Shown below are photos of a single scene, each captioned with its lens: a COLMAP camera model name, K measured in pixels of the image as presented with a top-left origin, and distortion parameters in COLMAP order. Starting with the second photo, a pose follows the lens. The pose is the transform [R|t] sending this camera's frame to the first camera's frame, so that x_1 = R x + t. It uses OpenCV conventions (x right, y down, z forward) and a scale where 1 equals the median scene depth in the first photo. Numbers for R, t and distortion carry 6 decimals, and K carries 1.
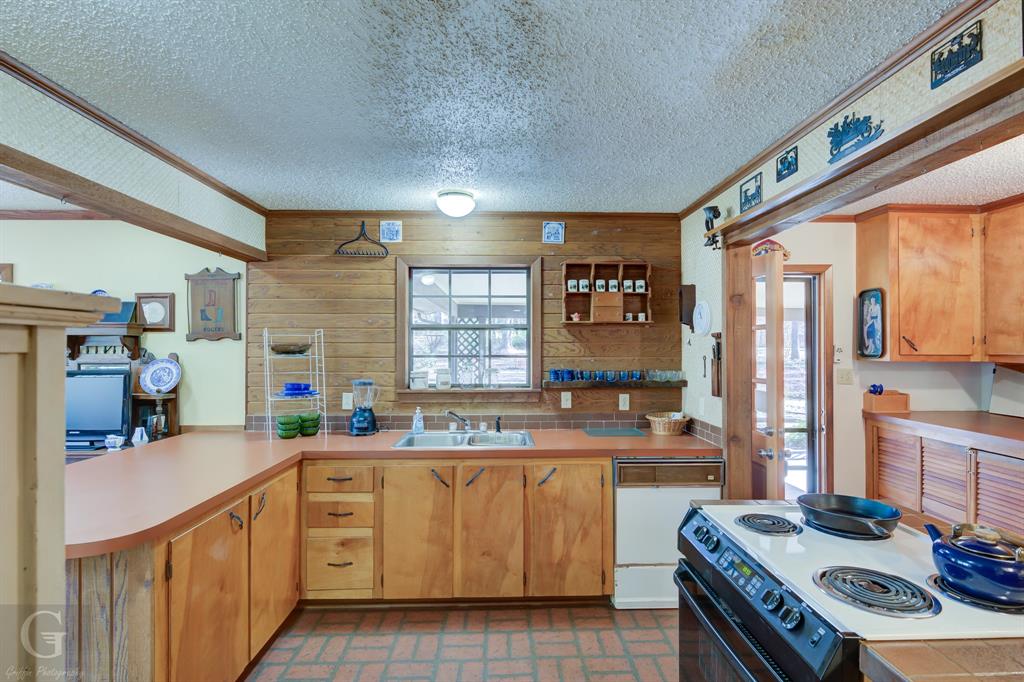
lens RADIAL K [[474.0, 0, 518.3], [0, 474.0, 342.4], [0, 0, 1]] dist [-0.010537, 0.000096]
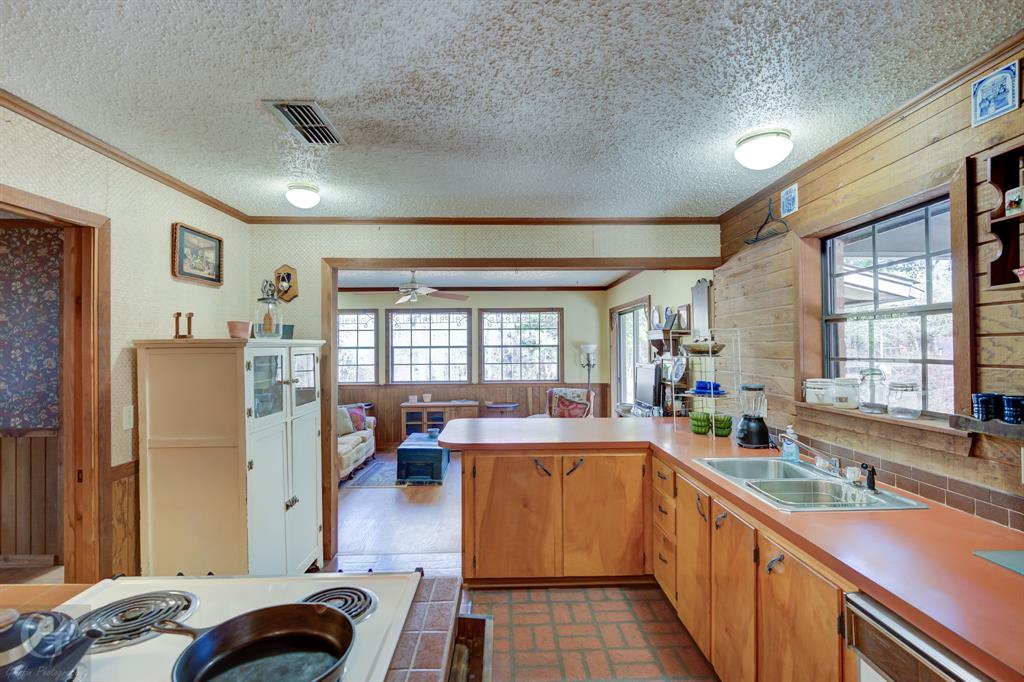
lens RADIAL K [[474.0, 0, 522.0], [0, 474.0, 344.0], [0, 0, 1]] dist [-0.010537, 0.000096]
pose [[0.026199, -0.010776, -0.999599, 0.525890], [0.021519, 0.999716, -0.010213, 0.004270], [0.999425, -0.021243, 0.026424, 0.544250]]
